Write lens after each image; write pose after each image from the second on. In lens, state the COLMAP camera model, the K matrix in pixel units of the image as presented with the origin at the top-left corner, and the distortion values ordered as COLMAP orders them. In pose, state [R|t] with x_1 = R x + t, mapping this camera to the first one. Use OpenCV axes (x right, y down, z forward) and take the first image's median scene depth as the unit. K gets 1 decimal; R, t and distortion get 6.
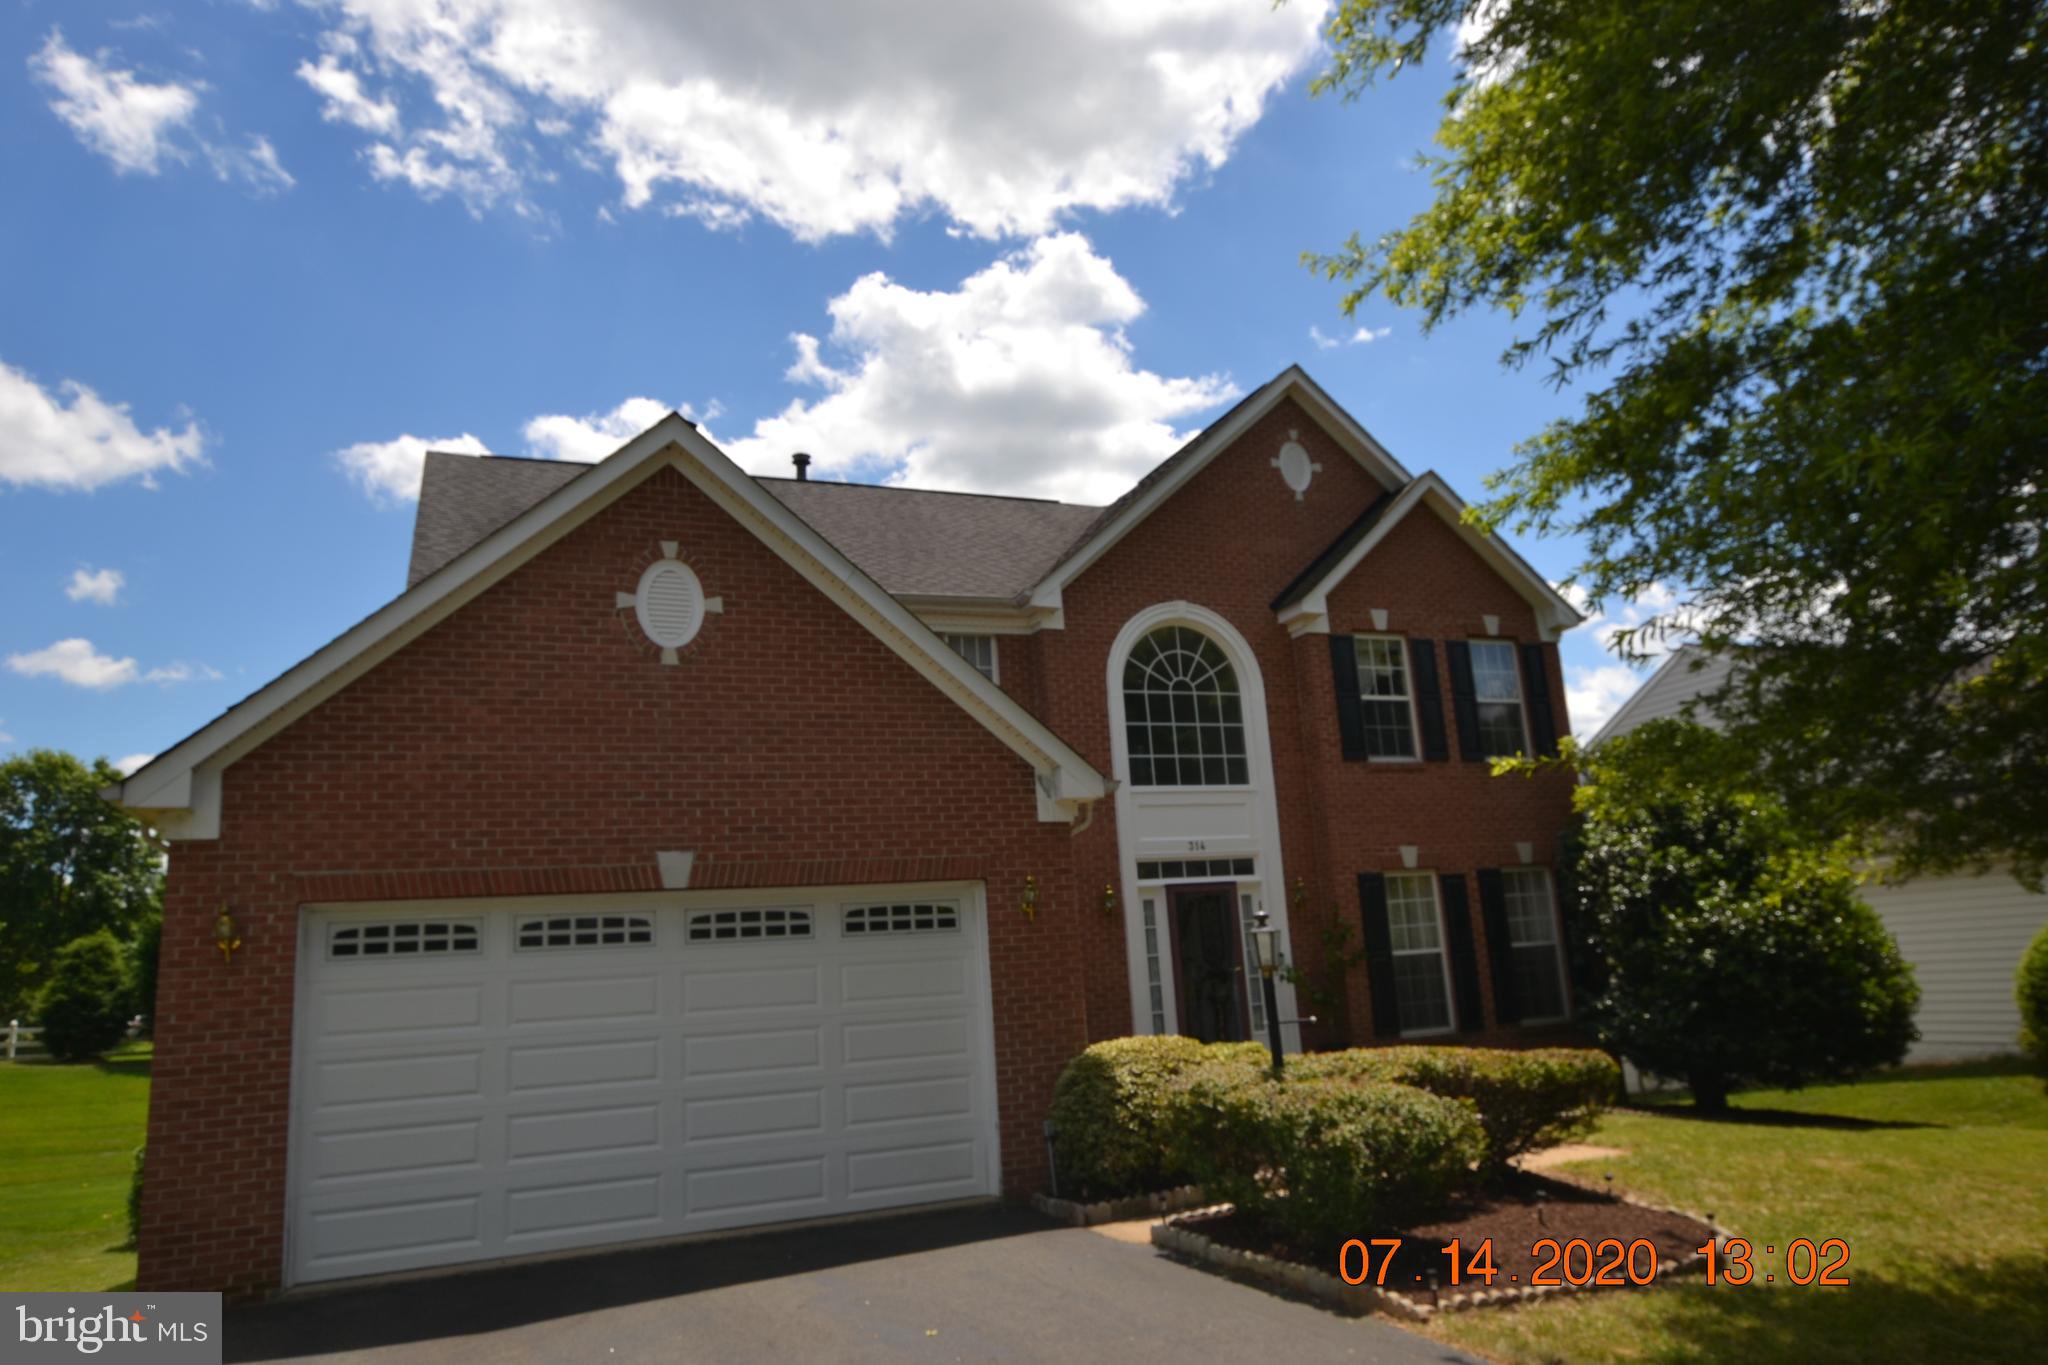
lens RADIAL K [[1342.5, 0, 1027.6], [0, 1342.5, 690.6], [0, 0, 1]] dist [-0.026410, 0.035167]
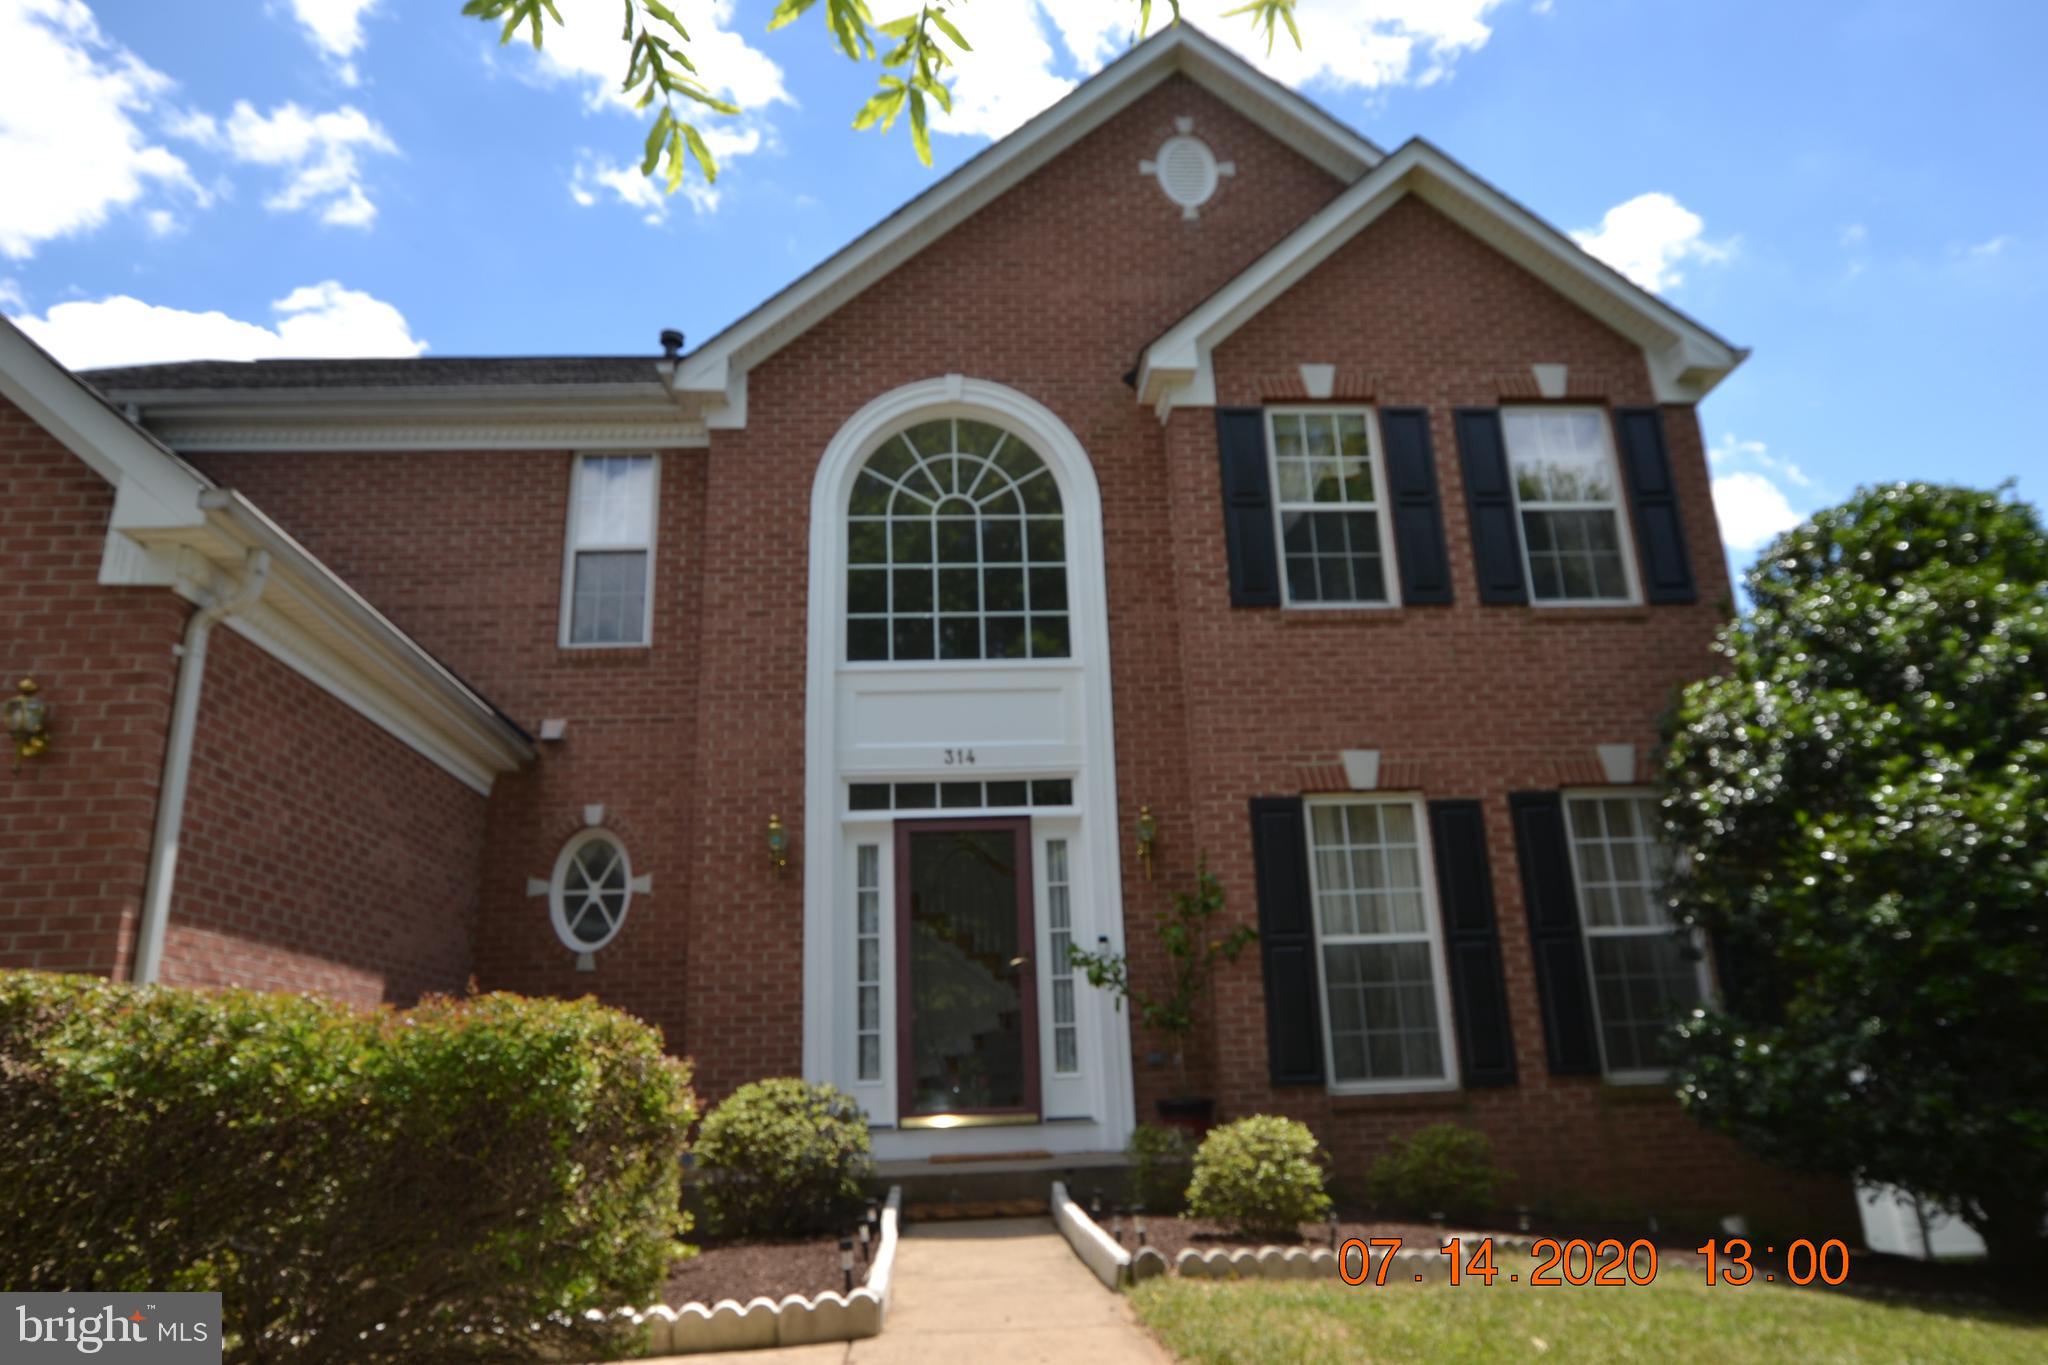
lens RADIAL K [[1342.5, 0, 1027.6], [0, 1342.5, 690.6], [0, 0, 1]] dist [-0.026410, 0.035167]
pose [[0.944641, -0.065517, -0.321499, 0.356564], [0.043306, 0.996185, -0.075765, 0.135708], [0.325237, 0.057648, 0.943874, 0.449846]]
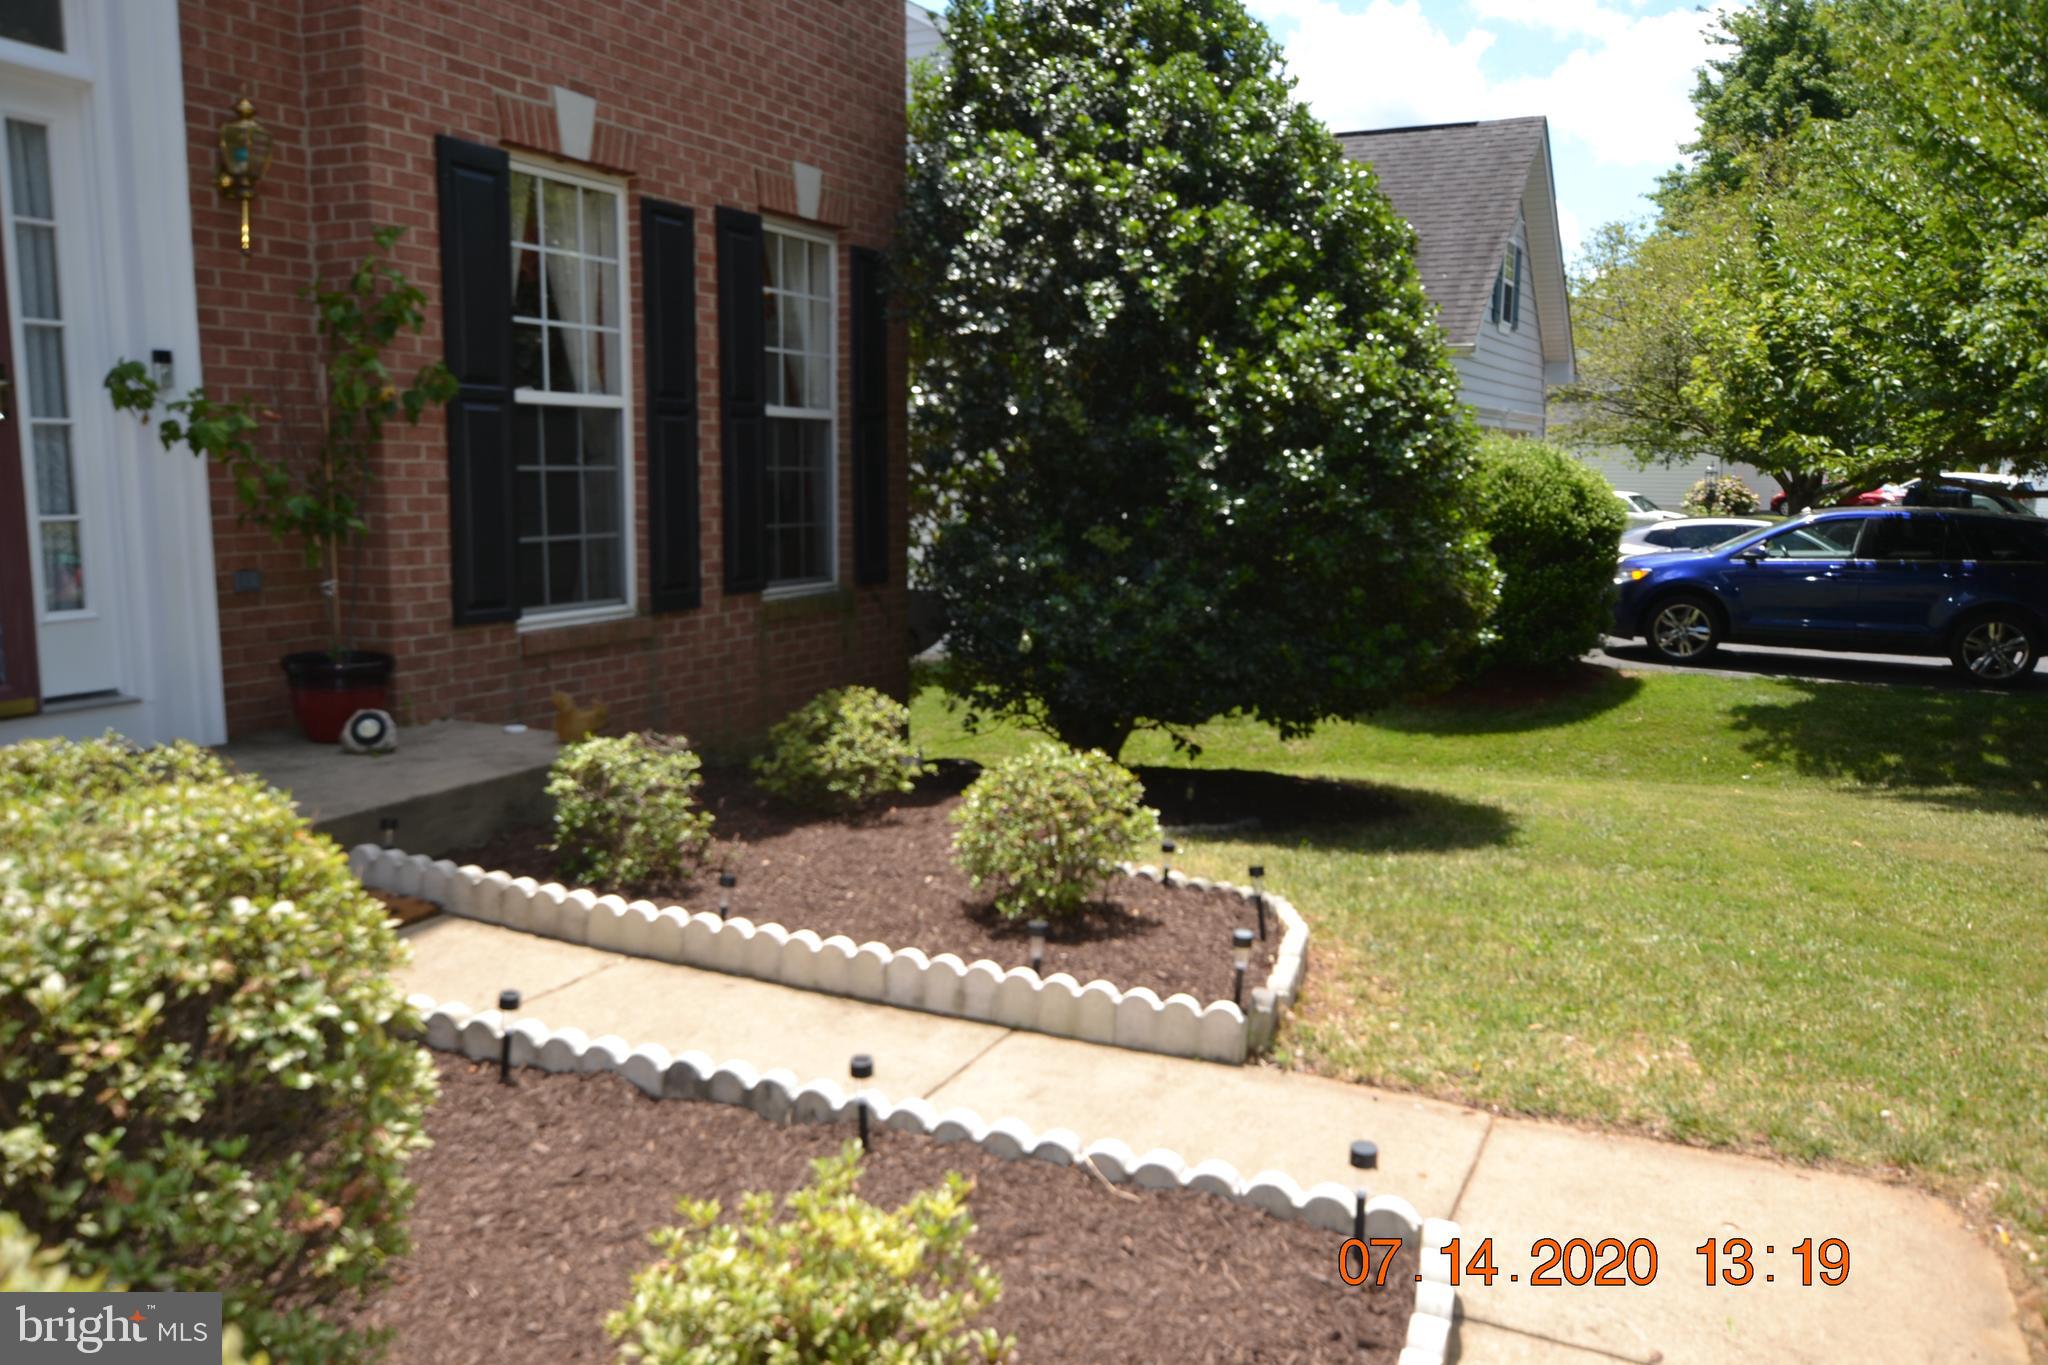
lens RADIAL K [[1617.4, 0, 1028.4], [0, 1617.4, 690.9], [0, 0, 1]] dist [0.002639, 0.015697]
pose [[0.728346, -0.024249, 0.684780, 0.085256], [-0.199542, 0.948553, 0.245827, 0.145091], [-0.655511, -0.315690, 0.686036, 0.626692]]
